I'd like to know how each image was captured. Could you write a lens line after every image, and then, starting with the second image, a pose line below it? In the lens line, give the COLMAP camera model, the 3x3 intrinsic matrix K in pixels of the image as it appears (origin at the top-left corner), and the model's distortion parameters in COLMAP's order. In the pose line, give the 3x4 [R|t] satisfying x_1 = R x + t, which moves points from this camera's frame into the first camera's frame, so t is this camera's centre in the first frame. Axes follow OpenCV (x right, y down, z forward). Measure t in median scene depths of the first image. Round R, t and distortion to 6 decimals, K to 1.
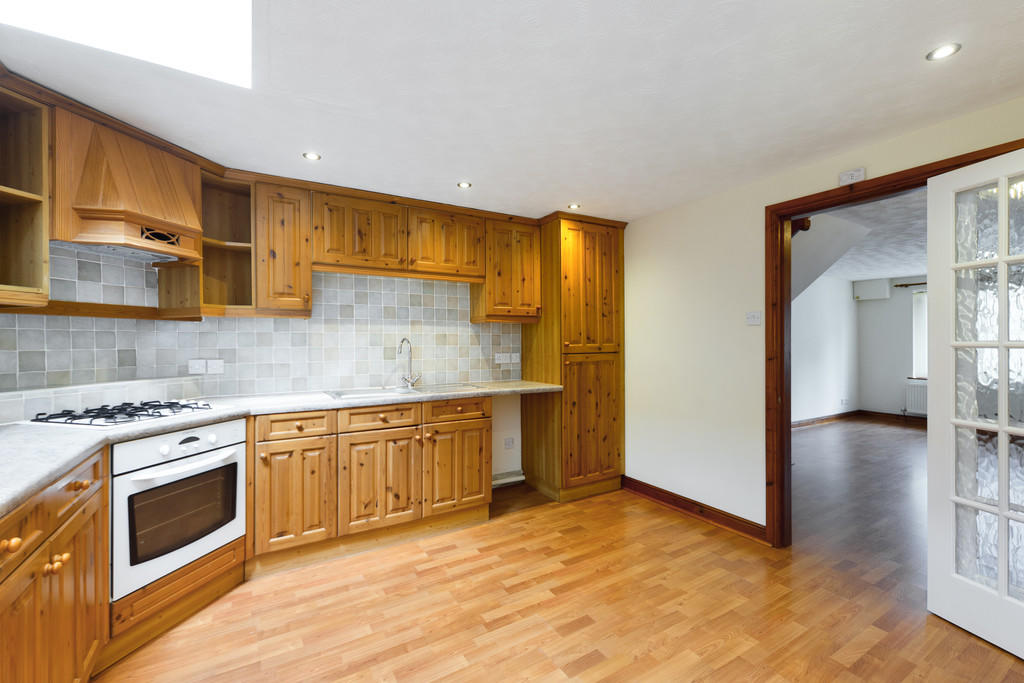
lens RADIAL K [[433.5, 0, 514.2], [0, 433.5, 340.9], [0, 0, 1]] dist [0.003052, -0.000108]
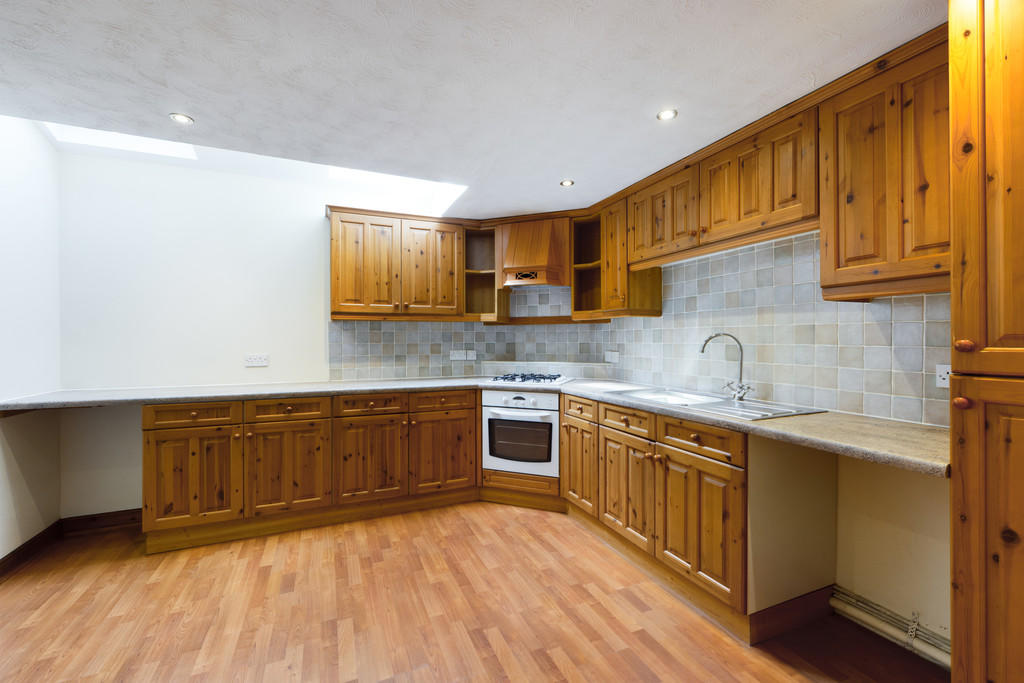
lens RADIAL K [[433.5, 0, 514.2], [0, 433.5, 340.9], [0, 0, 1]] dist [0.003052, -0.000108]
pose [[-0.139279, 0.008648, -0.990215, 0.675653], [0.006186, 0.999950, 0.007863, -0.001489], [0.990234, -0.005031, -0.139325, 0.931022]]
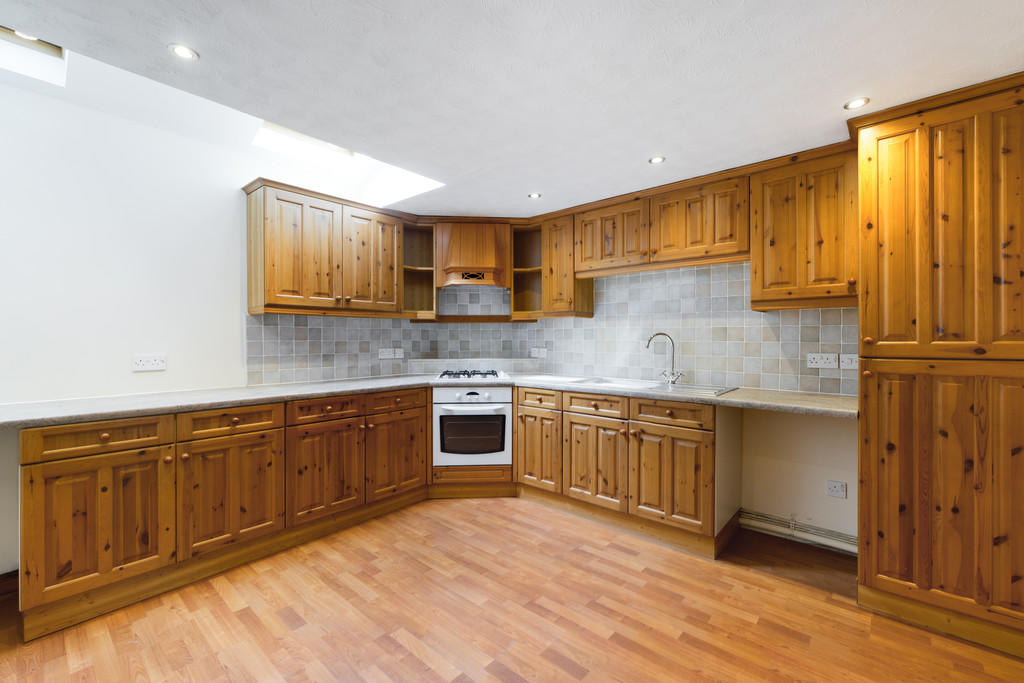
lens RADIAL K [[433.5, 0, 514.2], [0, 433.5, 340.9], [0, 0, 1]] dist [0.003052, -0.000108]
pose [[0.303721, 0.012296, -0.952682, 0.710694], [0.001477, 0.999909, 0.013376, -0.001325], [0.952760, -0.005470, 0.303675, 0.490712]]
